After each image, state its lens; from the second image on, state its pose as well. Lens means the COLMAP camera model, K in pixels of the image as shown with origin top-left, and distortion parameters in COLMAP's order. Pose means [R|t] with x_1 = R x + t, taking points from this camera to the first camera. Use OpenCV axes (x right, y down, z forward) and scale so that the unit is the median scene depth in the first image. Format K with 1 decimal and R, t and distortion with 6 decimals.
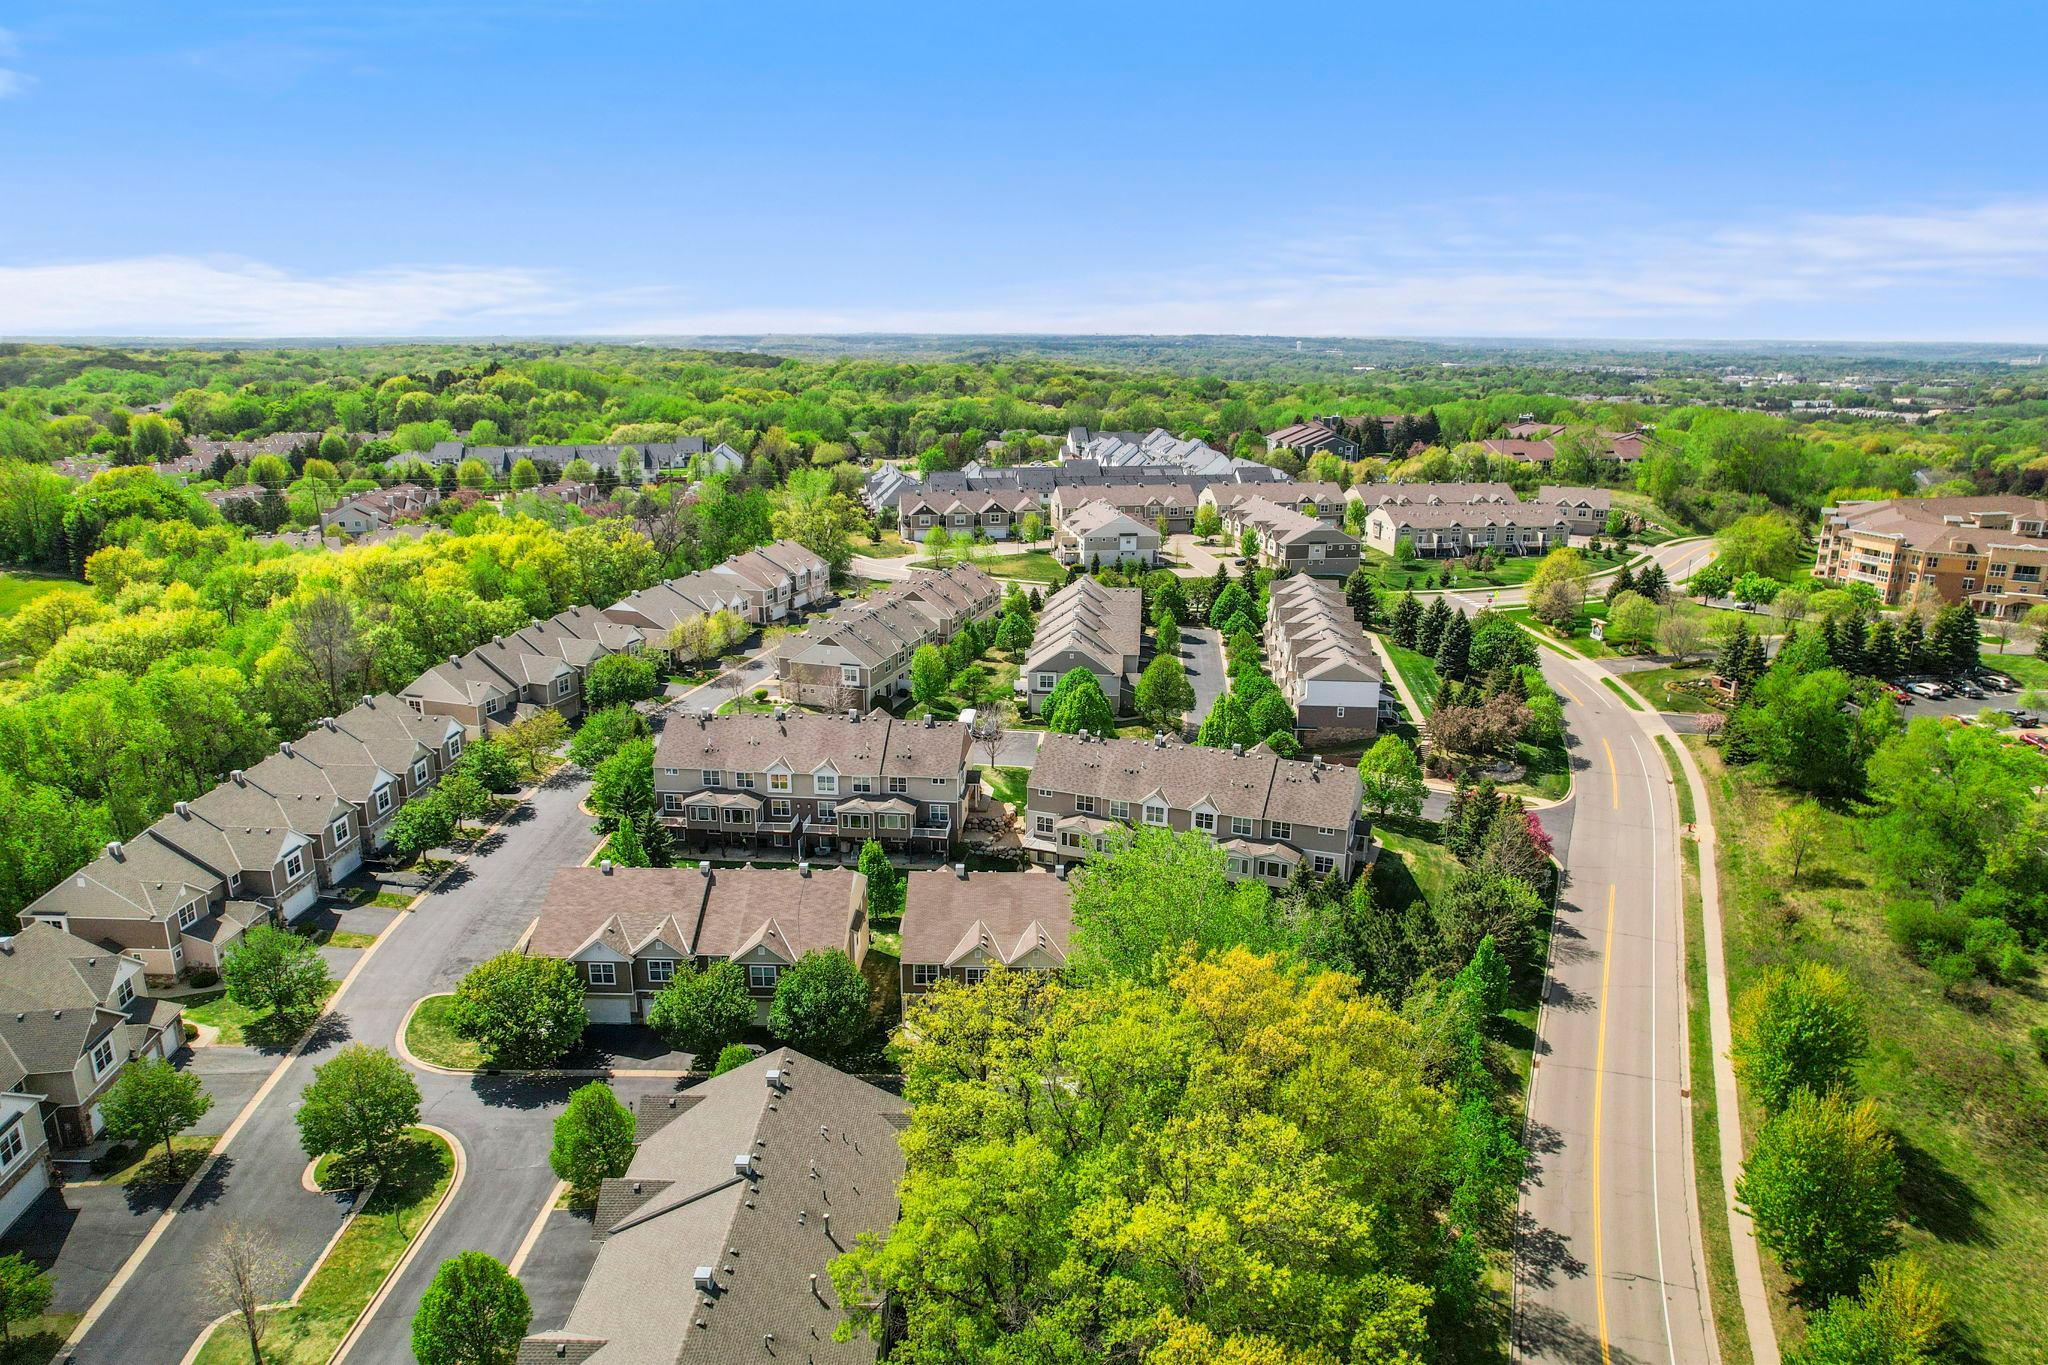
lens RADIAL K [[1326.6, 0, 968.2], [0, 1326.6, 698.1], [0, 0, 1]] dist [-0.069327, 0.060194]
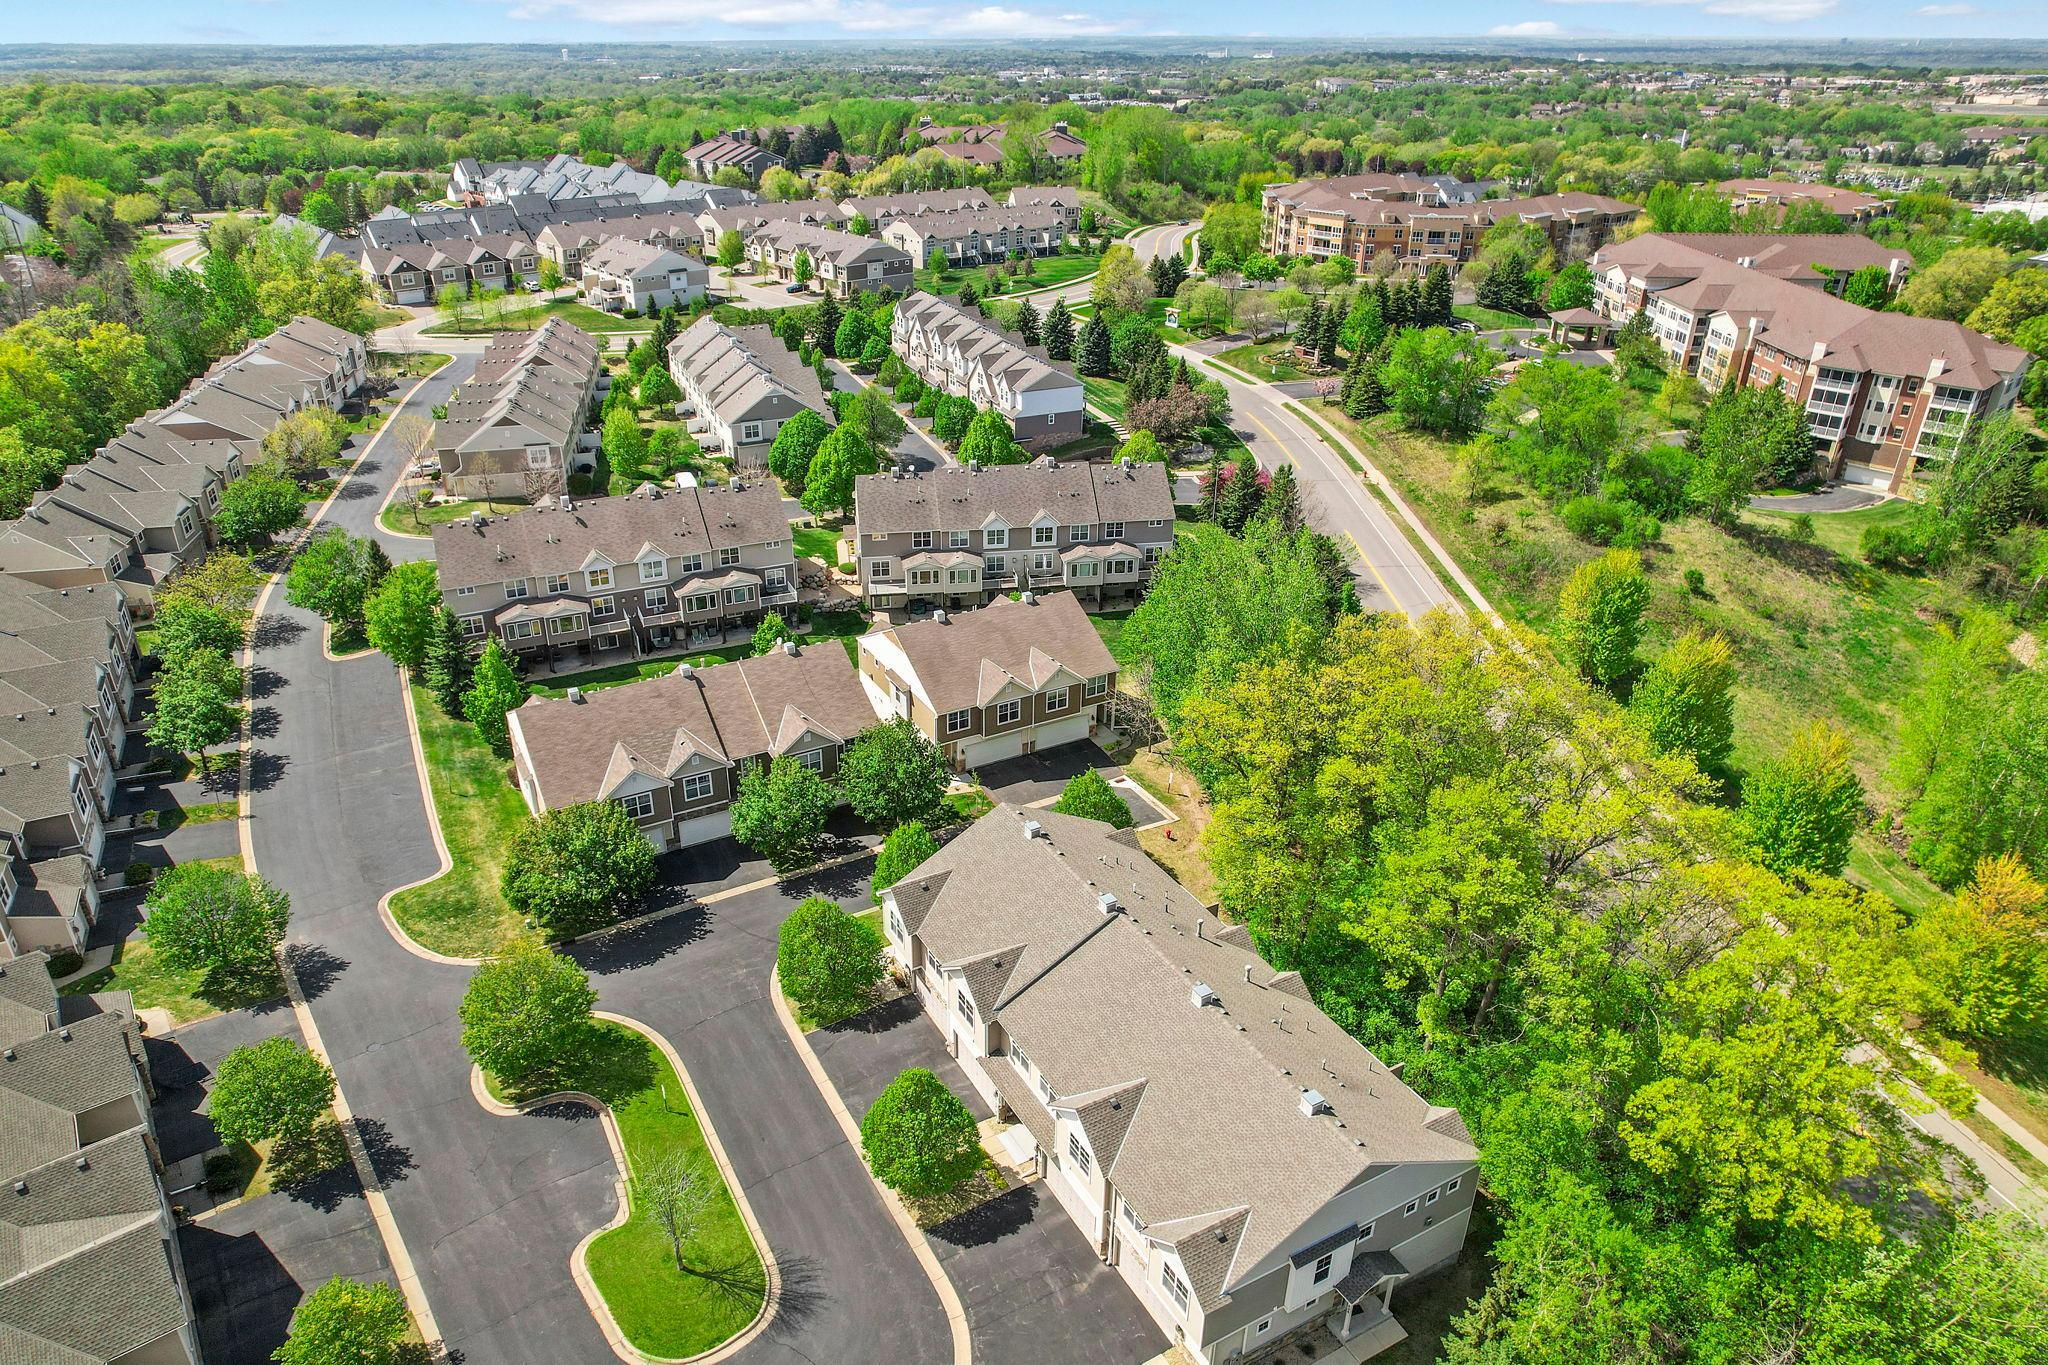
lens RADIAL K [[1370.4, 0, 1009.0], [0, 1370.4, 680.0], [0, 0, 1]] dist [-0.086128, 0.085925]
pose [[0.867623, -0.220696, 0.445560, -0.241311], [0.139804, 0.968226, 0.207349, -0.016005], [-0.477164, -0.117609, 0.870909, 0.046038]]
